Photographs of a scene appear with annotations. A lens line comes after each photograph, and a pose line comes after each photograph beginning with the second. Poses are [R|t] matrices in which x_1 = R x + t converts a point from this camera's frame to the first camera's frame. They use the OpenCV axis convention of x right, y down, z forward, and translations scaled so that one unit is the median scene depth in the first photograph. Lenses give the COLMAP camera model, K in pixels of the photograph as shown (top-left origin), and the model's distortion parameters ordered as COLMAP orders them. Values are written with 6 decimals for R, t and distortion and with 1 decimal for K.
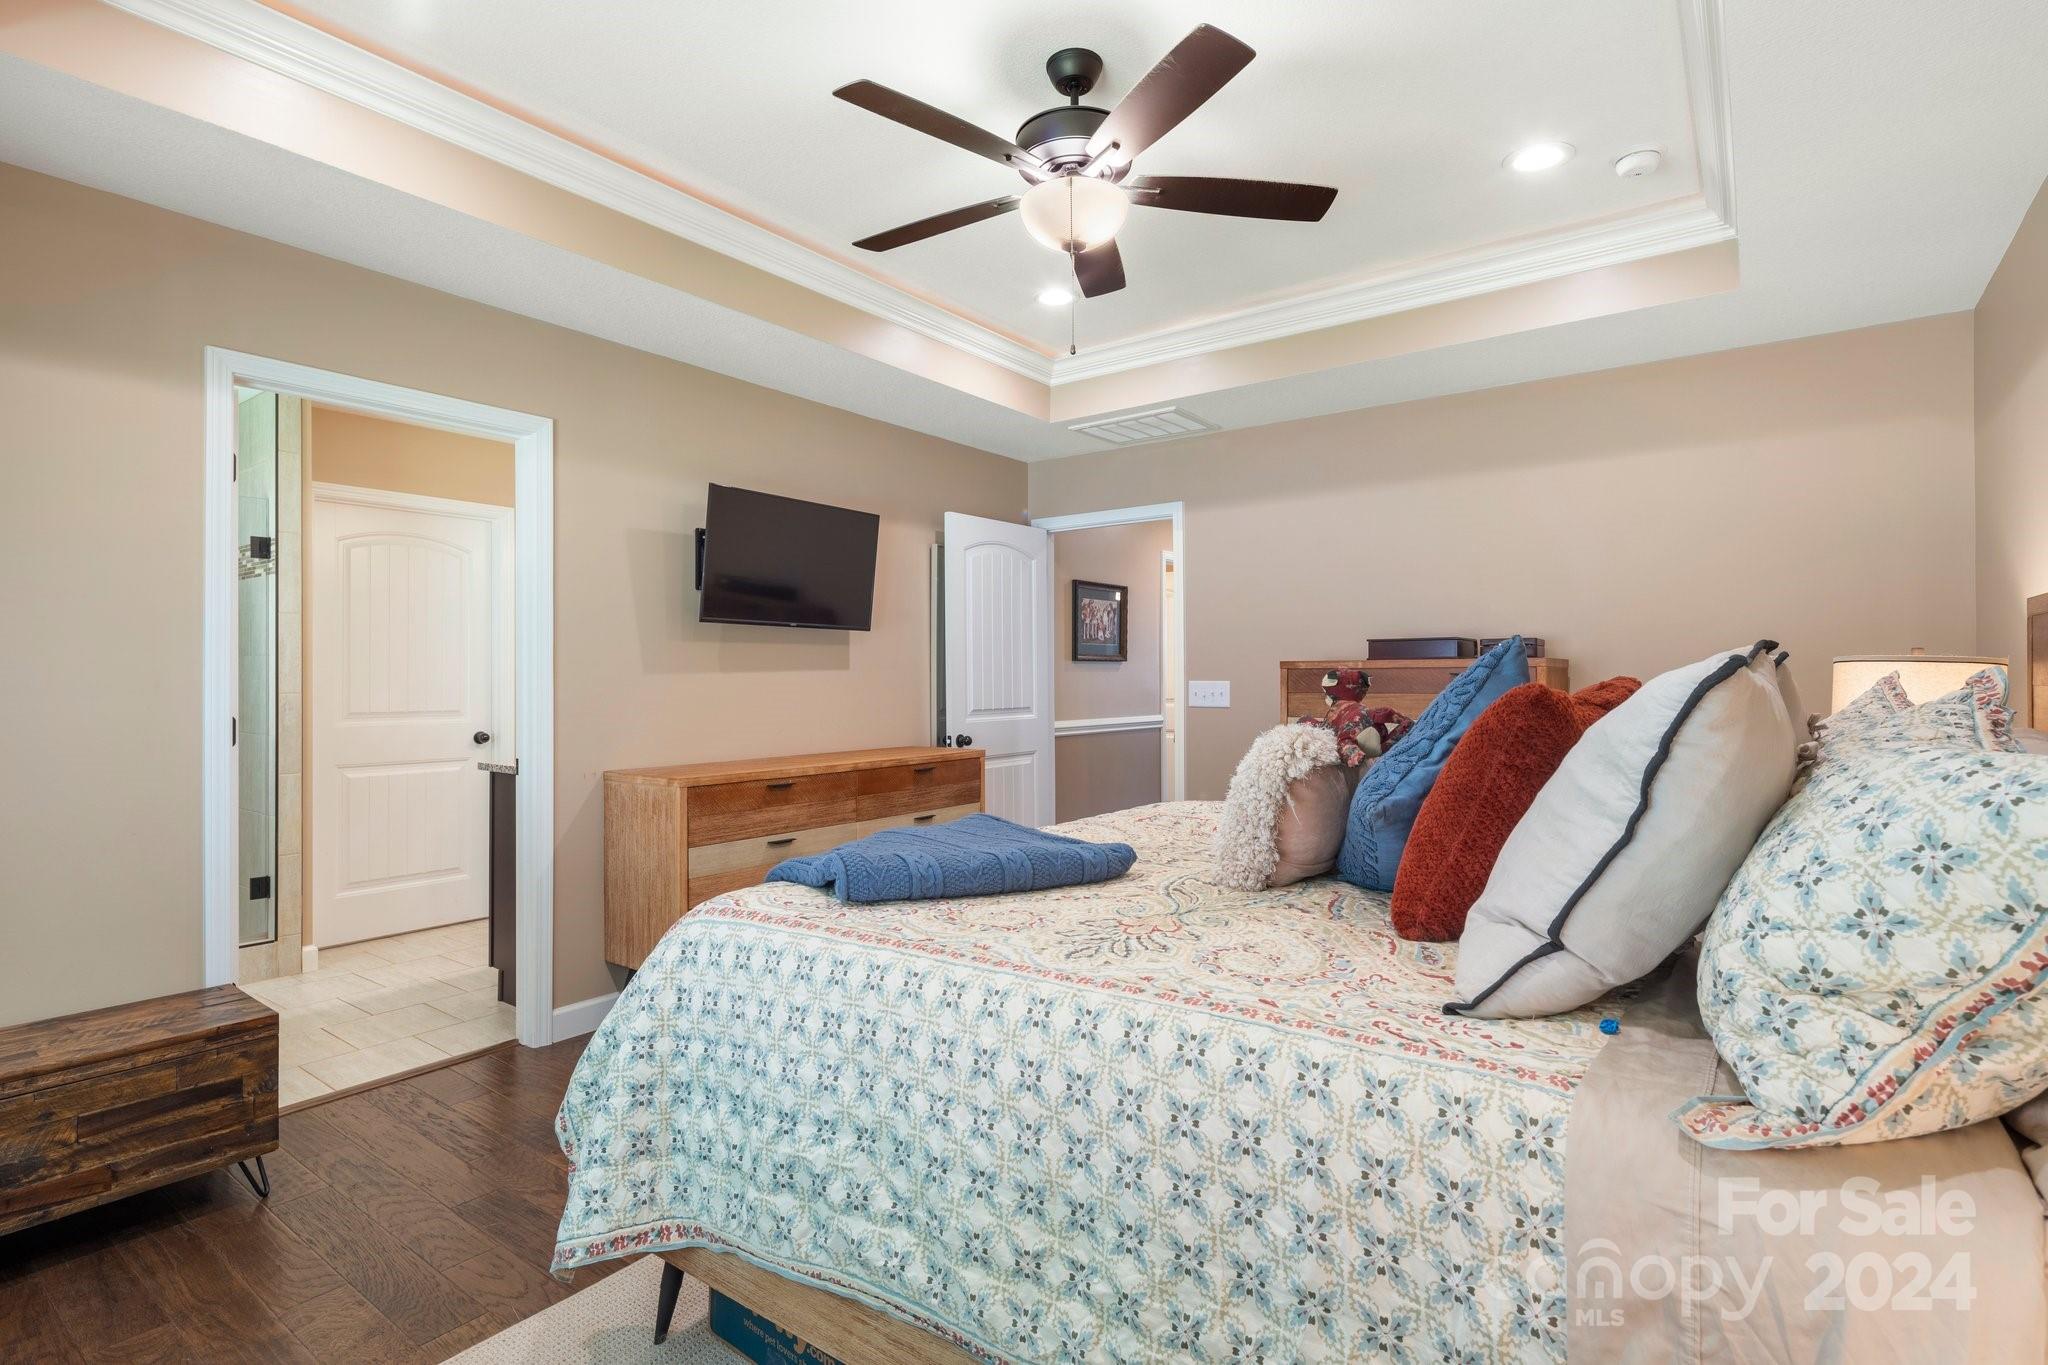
lens RADIAL K [[998.2, 0, 1025.5], [0, 998.2, 687.4], [0, 0, 1]] dist [0.008467, -0.004511]
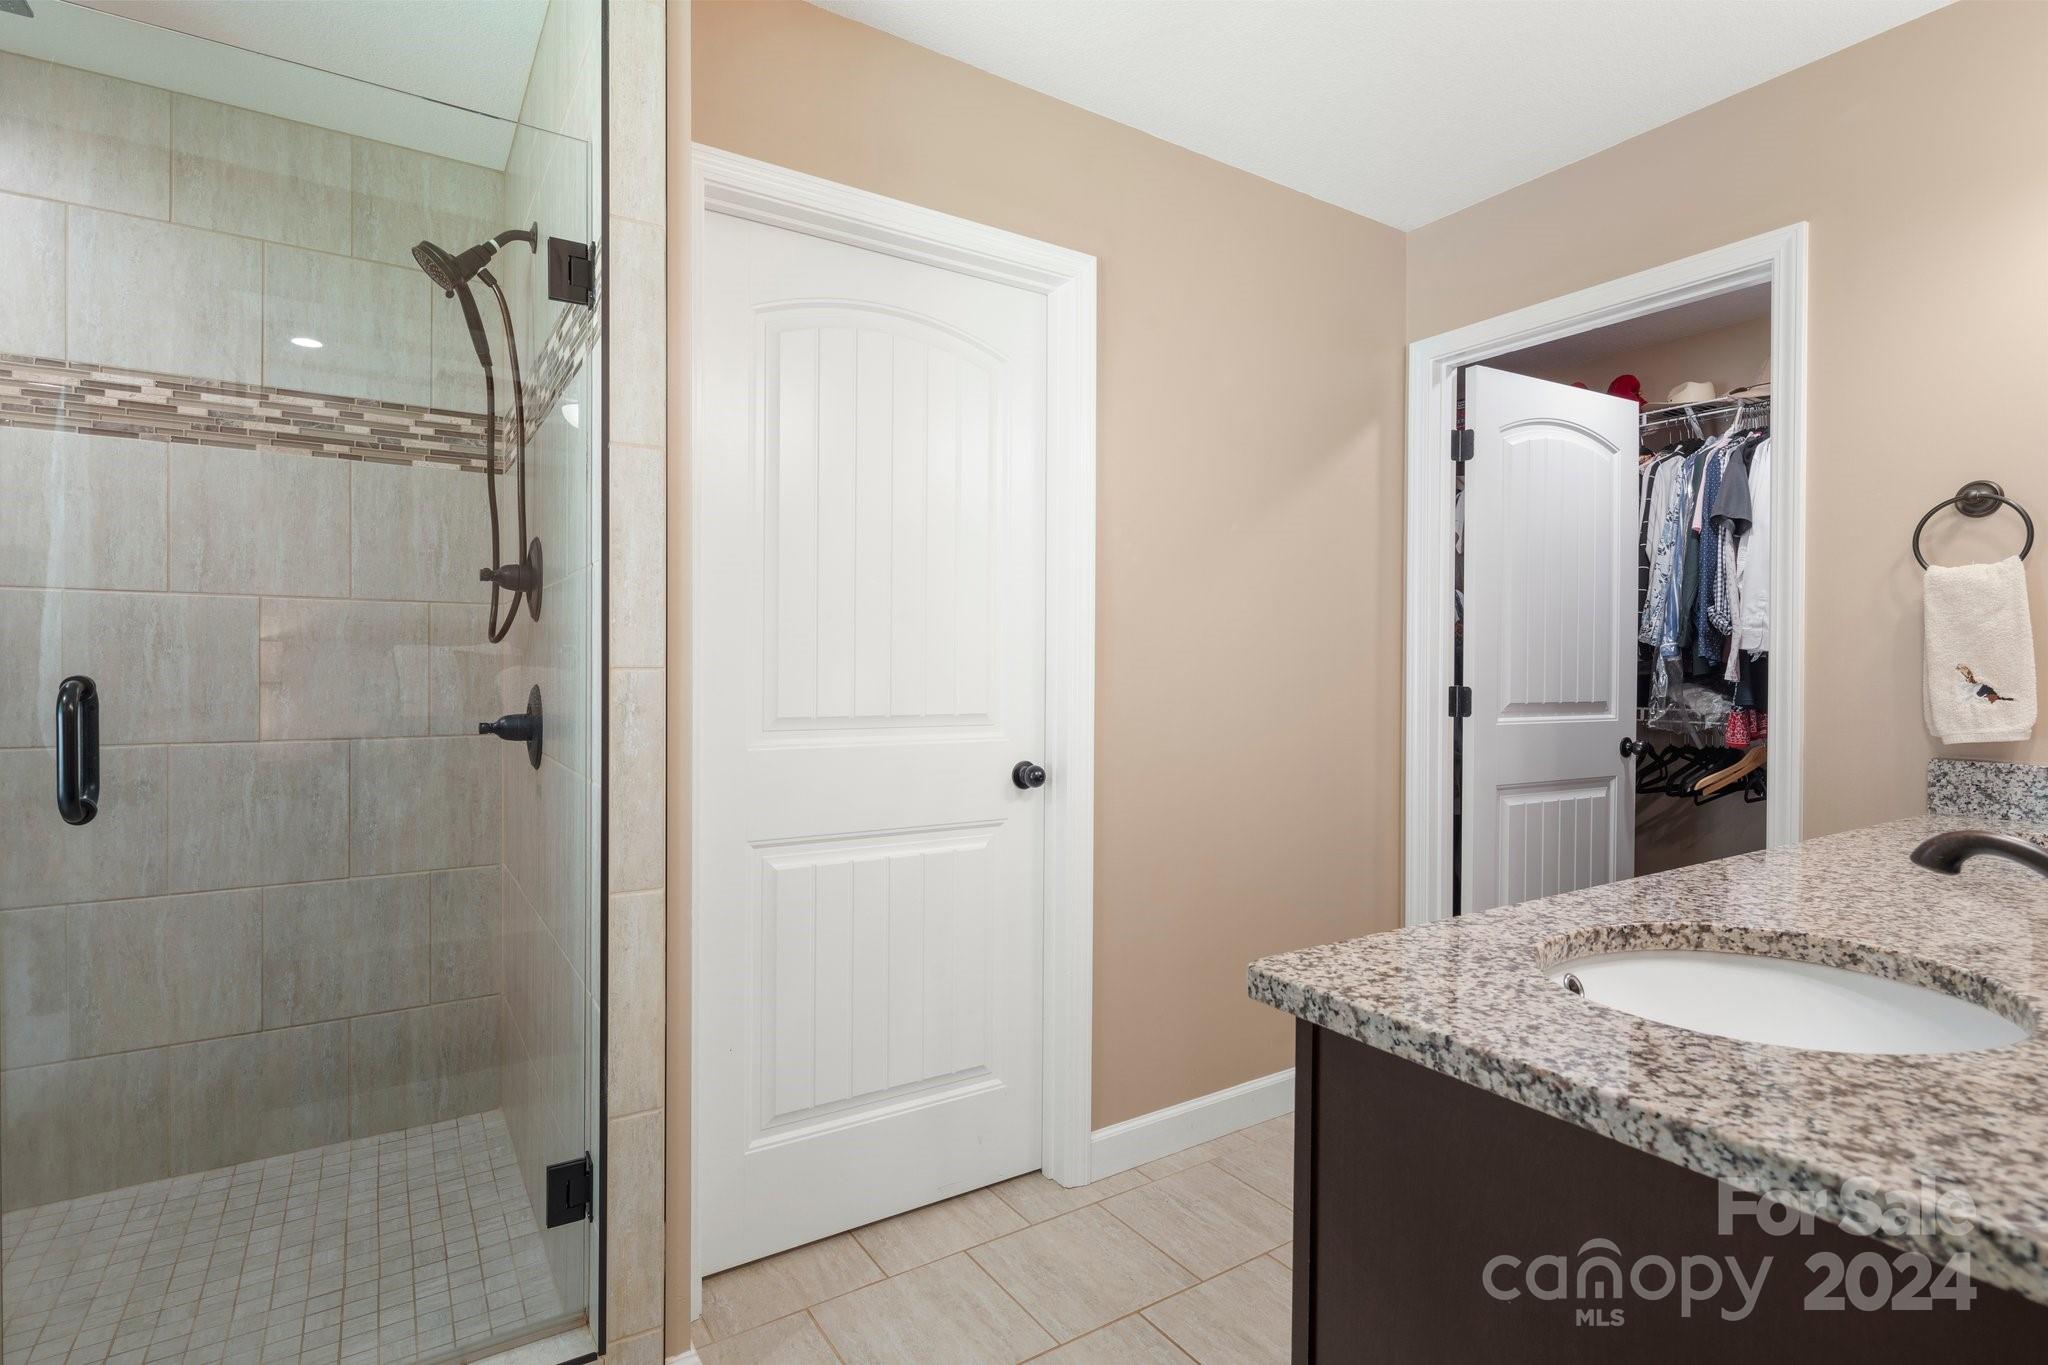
lens RADIAL K [[998.2, 0, 1022.1], [0, 998.2, 676.8], [0, 0, 1]] dist [0.008467, -0.004511]
pose [[0.937178, 0.008285, -0.348754, -0.423160], [-0.005370, 0.999942, 0.009325, 0.002563], [0.348811, -0.006867, 0.937168, 0.629063]]
